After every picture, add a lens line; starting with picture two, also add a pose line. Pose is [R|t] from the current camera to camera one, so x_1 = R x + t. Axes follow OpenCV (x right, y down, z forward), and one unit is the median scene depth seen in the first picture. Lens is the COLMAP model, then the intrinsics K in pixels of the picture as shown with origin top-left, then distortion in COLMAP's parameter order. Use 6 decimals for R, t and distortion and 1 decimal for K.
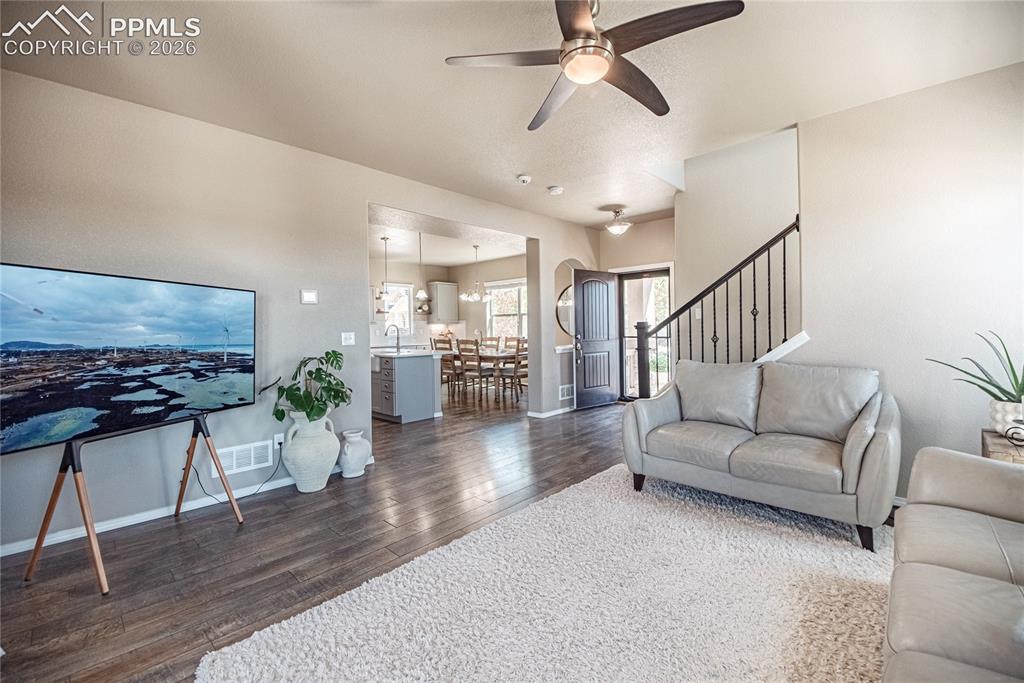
lens RADIAL K [[434.3, 0, 505.8], [0, 434.3, 337.3], [0, 0, 1]] dist [0.000662, -0.000395]
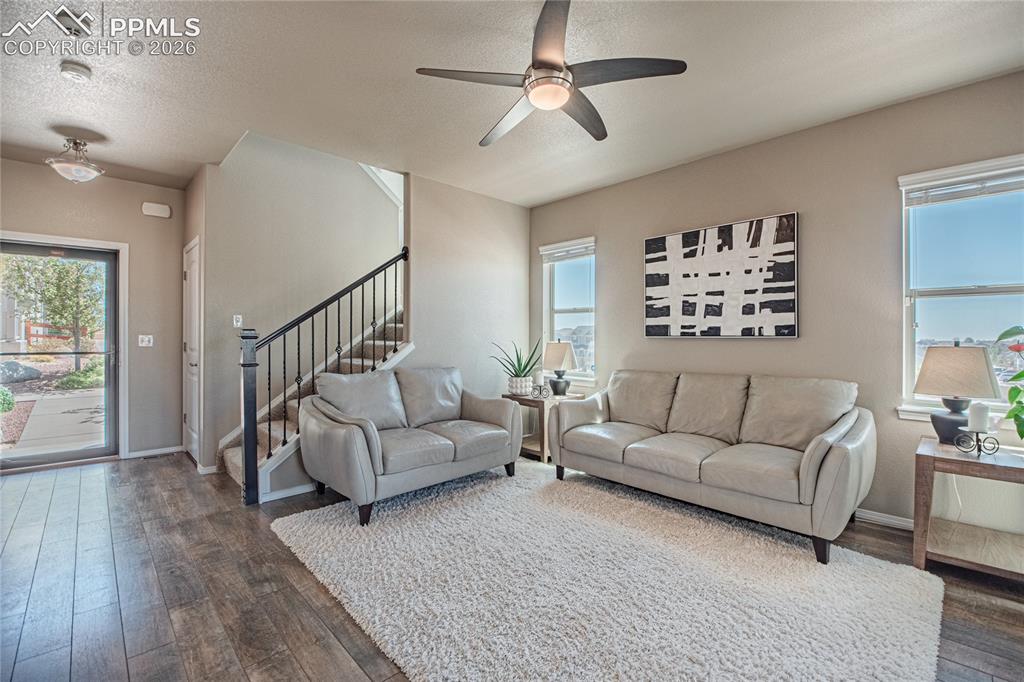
lens RADIAL K [[434.3, 0, 505.8], [0, 434.3, 336.8], [0, 0, 1]] dist [0.000662, -0.000395]
pose [[0.044232, 0.020393, 0.998813, -0.258141], [0.017193, 0.999628, -0.021171, 0.001568], [-0.998873, 0.018109, 0.043865, 0.319307]]
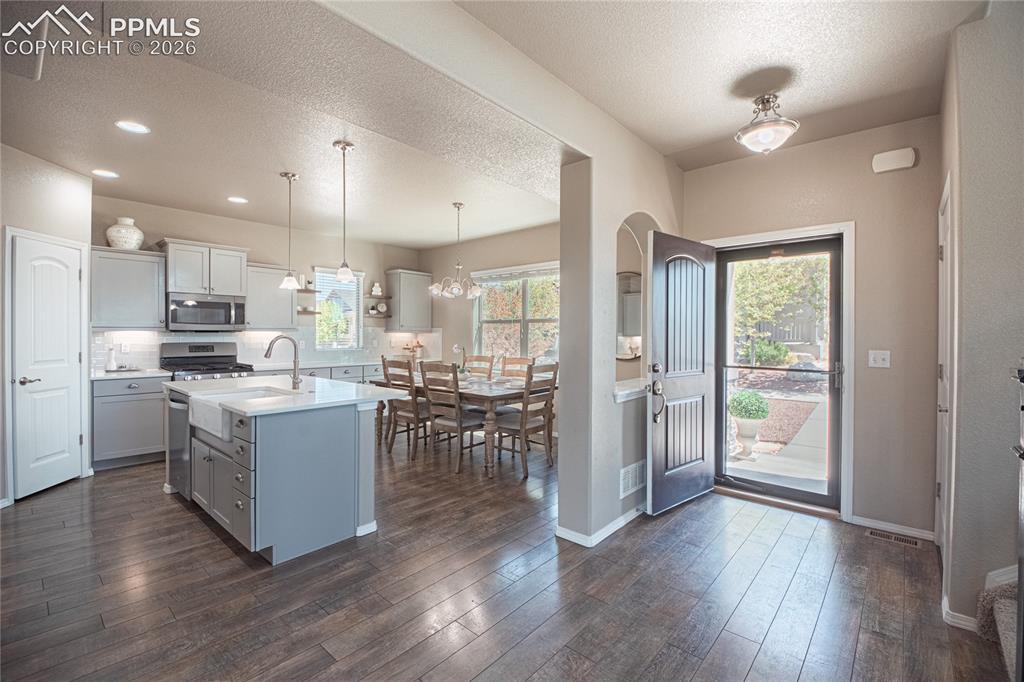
lens RADIAL K [[443.4, 0, 507.8], [0, 443.4, 339.1], [0, 0, 1]] dist [-0.029011, -0.001011]
pose [[0.999283, 0.019950, 0.032189, -0.019304], [-0.019583, 0.999740, -0.011678, -0.023108], [-0.032413, 0.011040, 0.999414, 0.459972]]
